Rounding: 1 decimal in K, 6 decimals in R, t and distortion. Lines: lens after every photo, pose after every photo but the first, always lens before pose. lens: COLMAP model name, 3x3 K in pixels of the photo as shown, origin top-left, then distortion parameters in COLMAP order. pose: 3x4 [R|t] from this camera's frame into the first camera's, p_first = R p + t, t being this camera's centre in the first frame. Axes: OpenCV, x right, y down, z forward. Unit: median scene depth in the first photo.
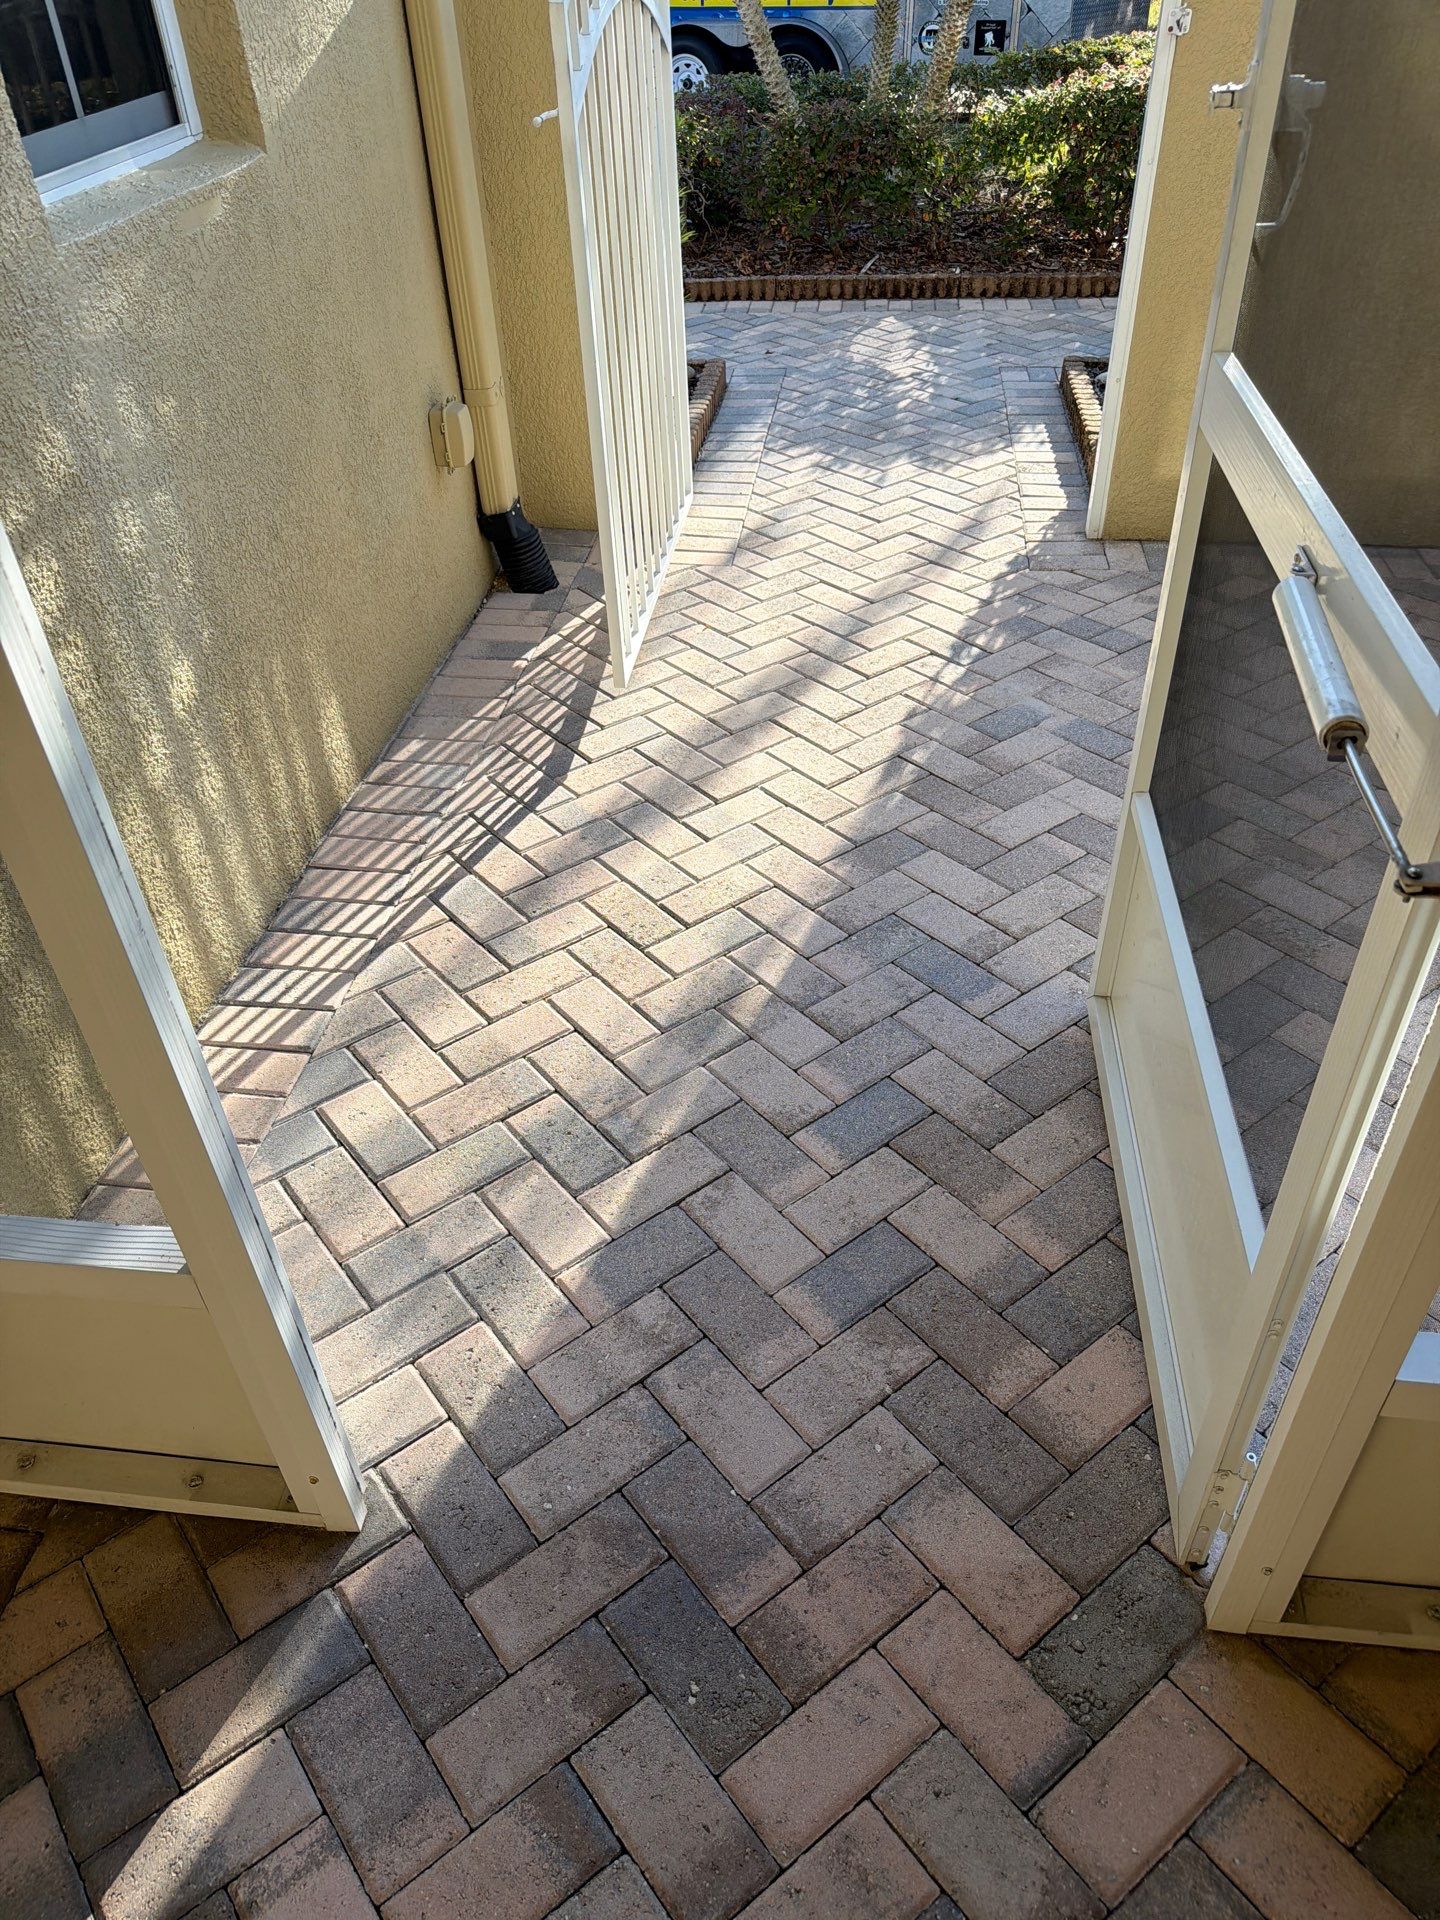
lens RADIAL K [[1349.5, 0, 716.1], [0, 1349.5, 963.8], [0, 0, 1]] dist [0.006712, -0.019713]
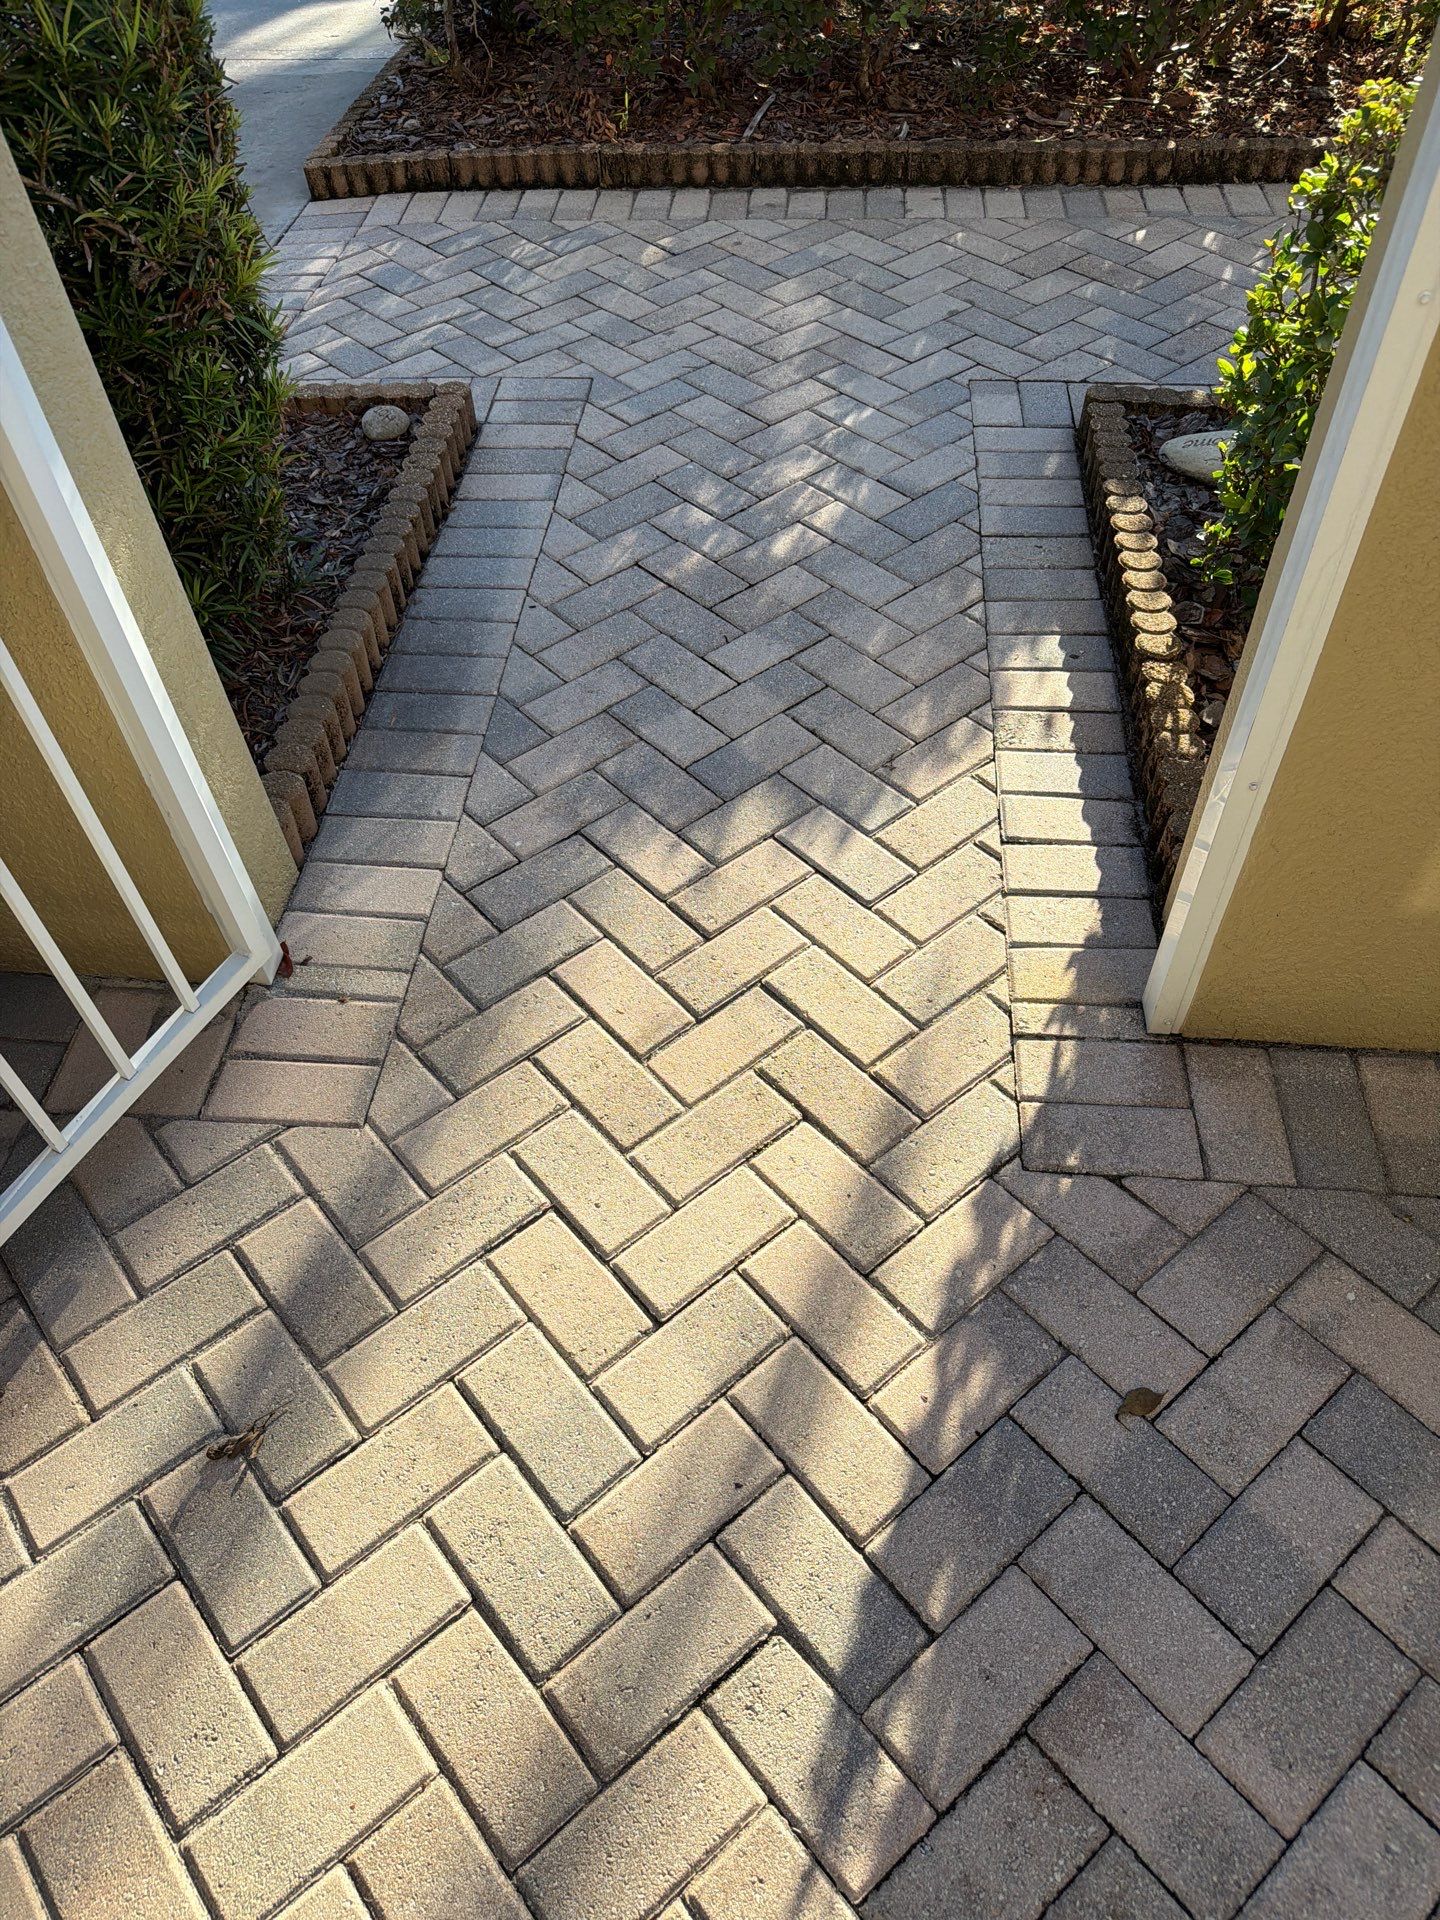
lens RADIAL K [[1395.2, 0, 724.2], [0, 1395.2, 955.8], [0, 0, 1]] dist [0.003889, 0.008539]
pose [[0.999255, -0.027595, 0.026988, 0.082074], [0.022809, 0.986219, 0.163865, -0.290865], [-0.031138, -0.163127, 0.986114, 0.374457]]
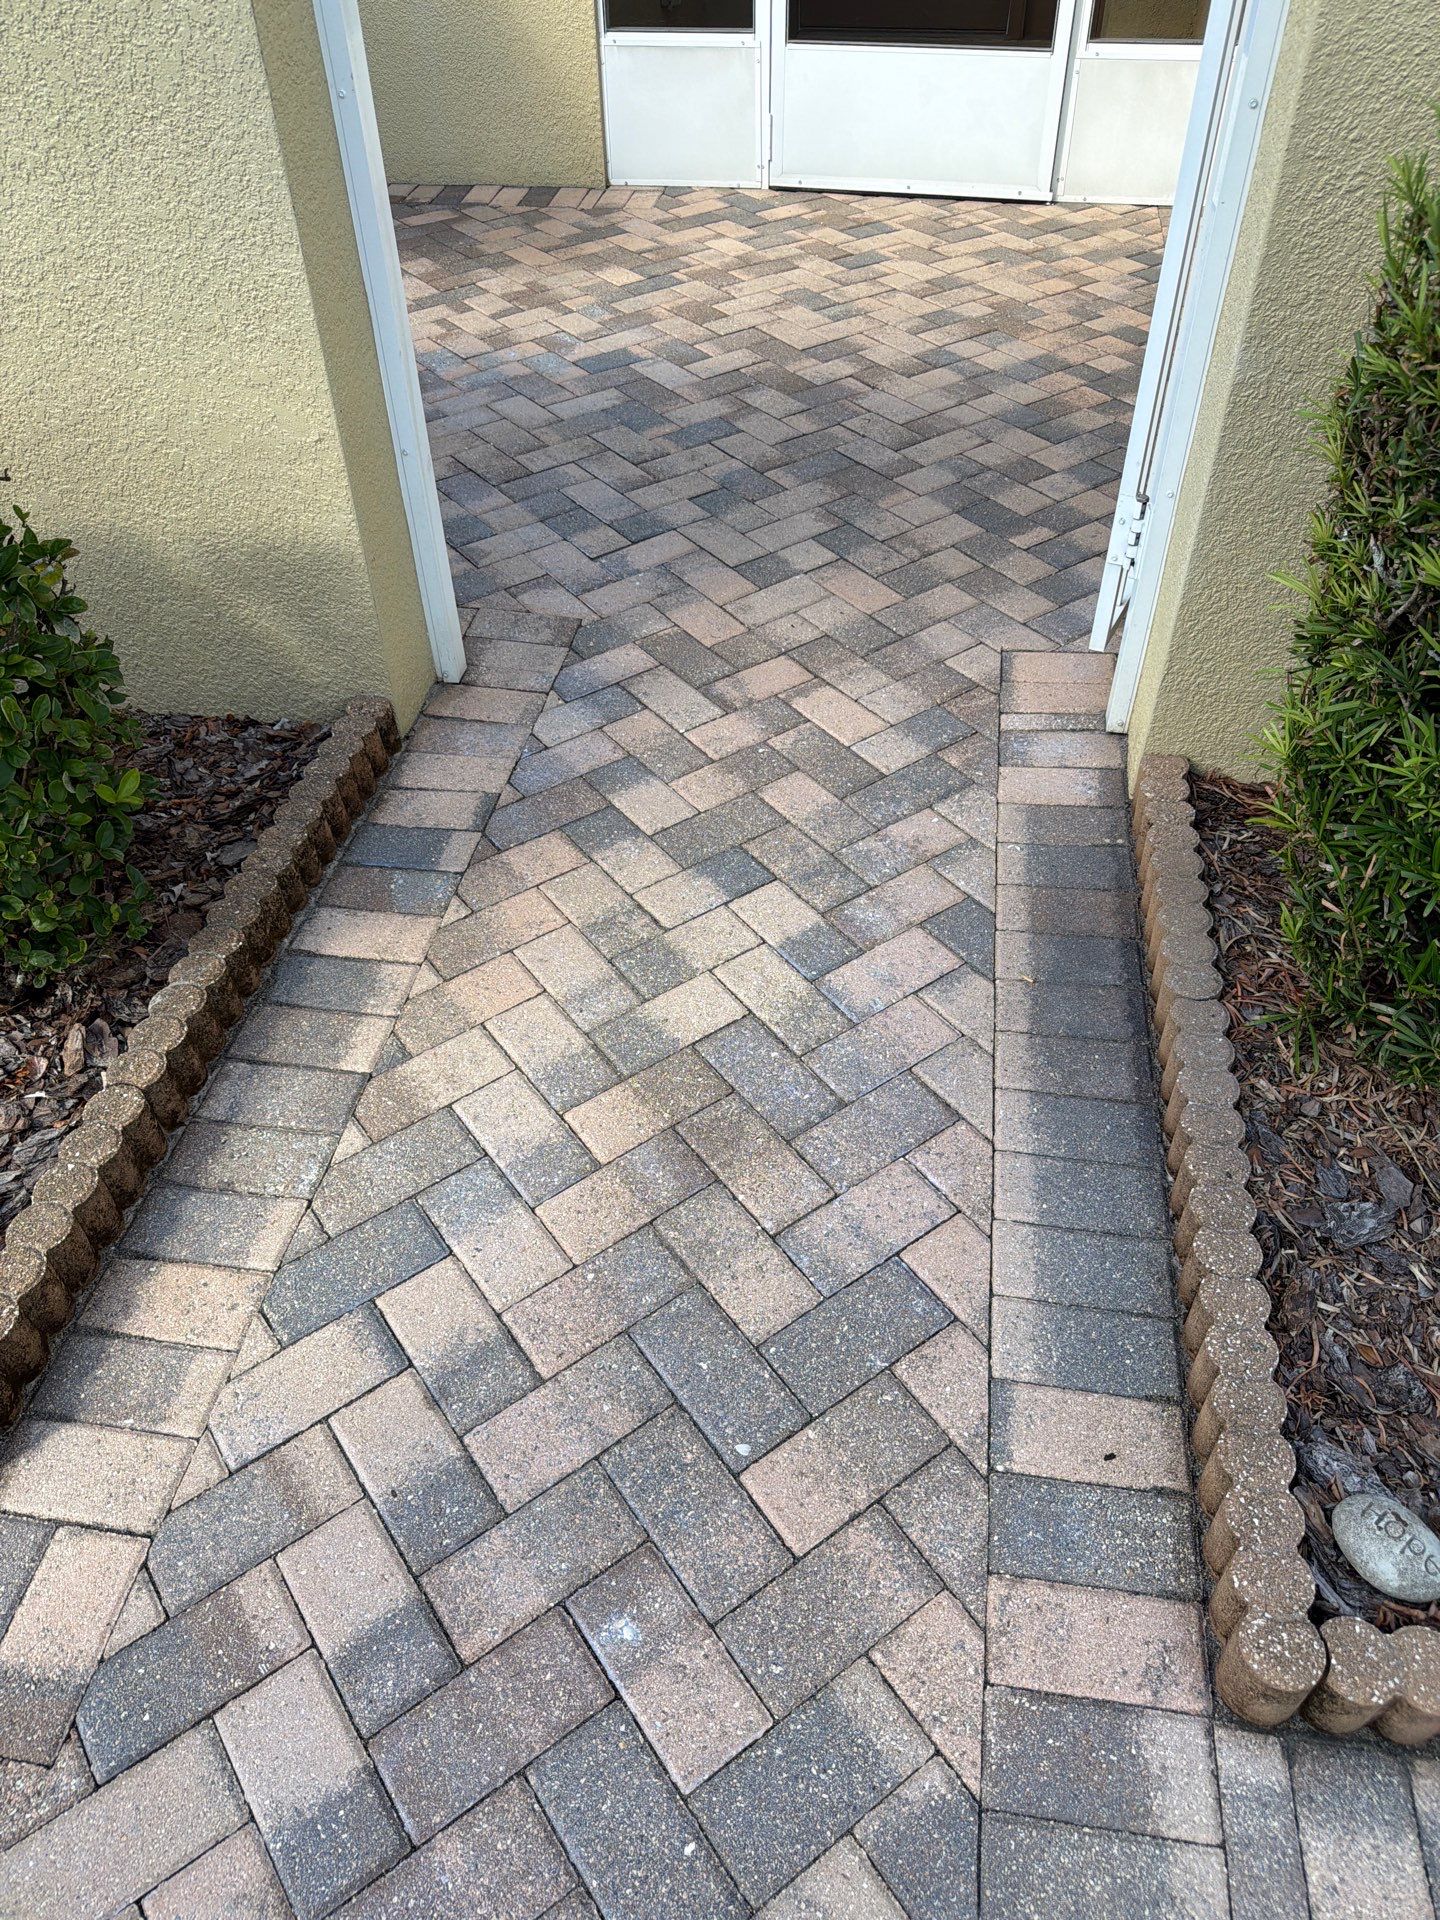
lens RADIAL K [[1391.0, 0, 717.1], [0, 1391.0, 966.0], [0, 0, 1]] dist [0.001843, -0.003564]
pose [[-0.997847, 0.008155, 0.065076, 0.074729], [0.065575, 0.141222, 0.987804, -0.662950], [-0.001135, 0.989944, -0.141453, 0.856971]]
